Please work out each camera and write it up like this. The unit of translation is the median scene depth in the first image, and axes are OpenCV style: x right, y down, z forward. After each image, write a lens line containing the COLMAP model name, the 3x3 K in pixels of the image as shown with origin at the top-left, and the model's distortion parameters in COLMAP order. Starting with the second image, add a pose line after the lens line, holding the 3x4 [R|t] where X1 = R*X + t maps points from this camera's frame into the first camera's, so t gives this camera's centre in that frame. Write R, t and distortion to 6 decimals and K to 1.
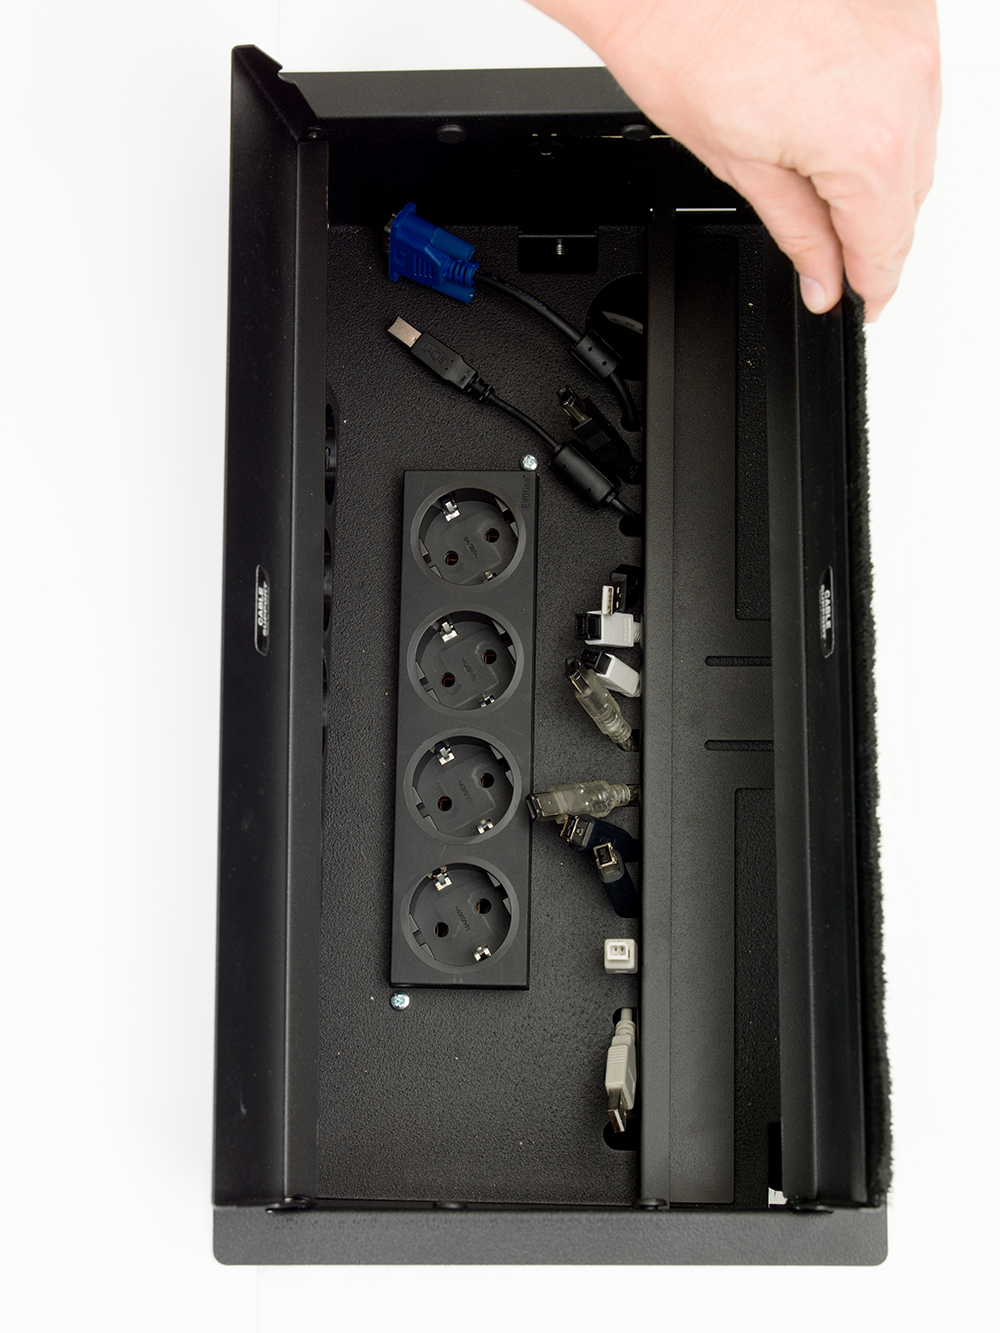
lens RADIAL K [[2316.4, 0, 500.0], [0, 2316.4, 666.5], [0, 0, 1]] dist [-0.052293, 0.023386]
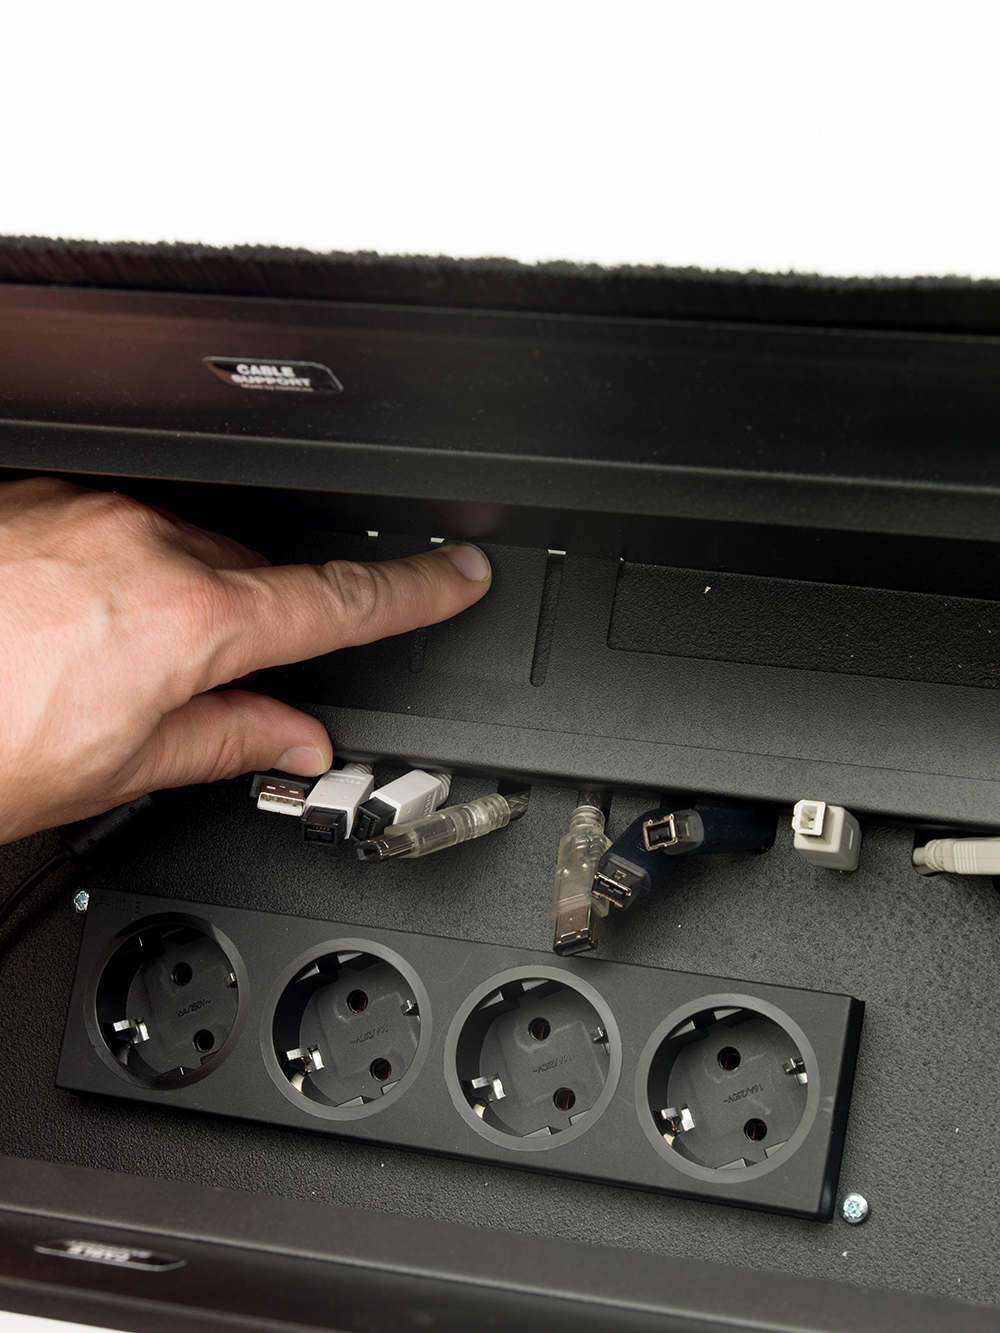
lens RADIAL K [[2951.6, 0, 500.0], [0, 2951.6, 666.5], [0, 0, 1]] dist [-0.041871, 0.518429]
pose [[0.161520, -0.963533, 0.213343, -0.101994], [0.982573, 0.136863, -0.125775, 0.152750], [0.091989, 0.229940, 0.968848, 0.222881]]
